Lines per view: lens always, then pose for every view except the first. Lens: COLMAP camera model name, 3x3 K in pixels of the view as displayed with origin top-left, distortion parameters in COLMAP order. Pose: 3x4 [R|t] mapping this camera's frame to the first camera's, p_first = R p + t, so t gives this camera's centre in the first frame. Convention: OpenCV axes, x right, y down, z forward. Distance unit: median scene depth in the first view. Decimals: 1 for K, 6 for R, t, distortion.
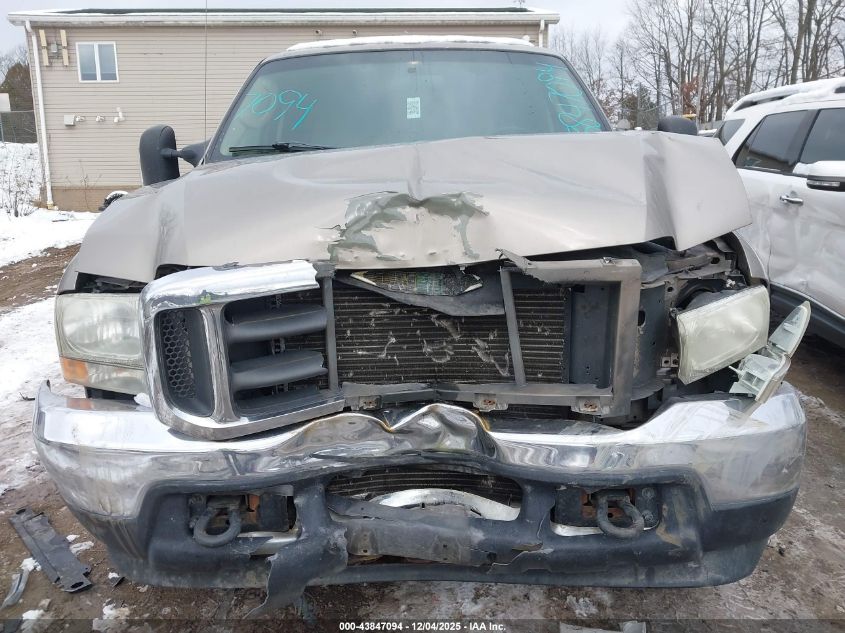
lens RADIAL K [[672.5, 0, 424.9], [0, 672.5, 313.2], [0, 0, 1]] dist [0.045622, -0.049424]
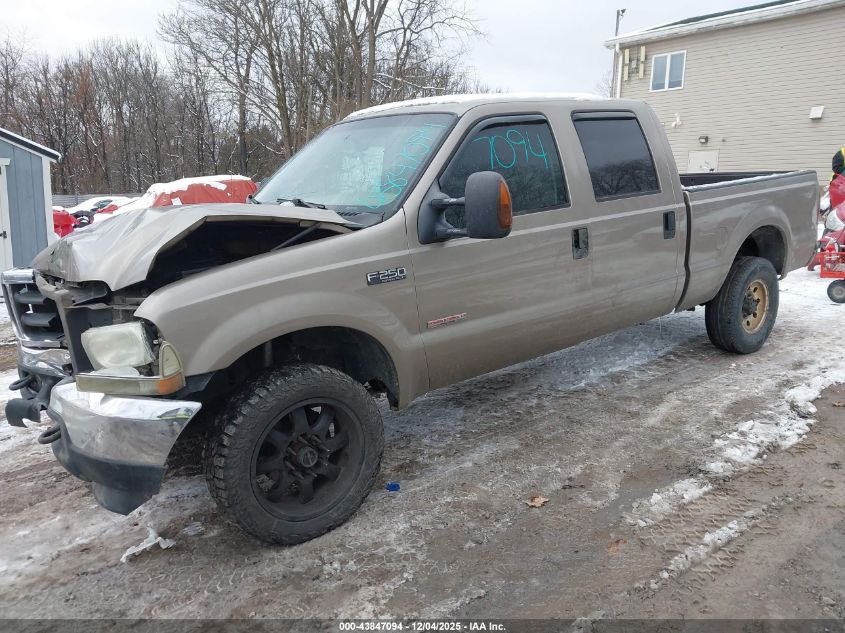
lens RADIAL K [[672.5, 0, 424.9], [0, 672.5, 313.2], [0, 0, 1]] dist [0.045622, -0.049424]
pose [[0.597244, 0.163116, -0.785298, 0.201234], [-0.152449, 0.984339, 0.088517, -0.028077], [0.787438, 0.066851, 0.612758, 0.060697]]
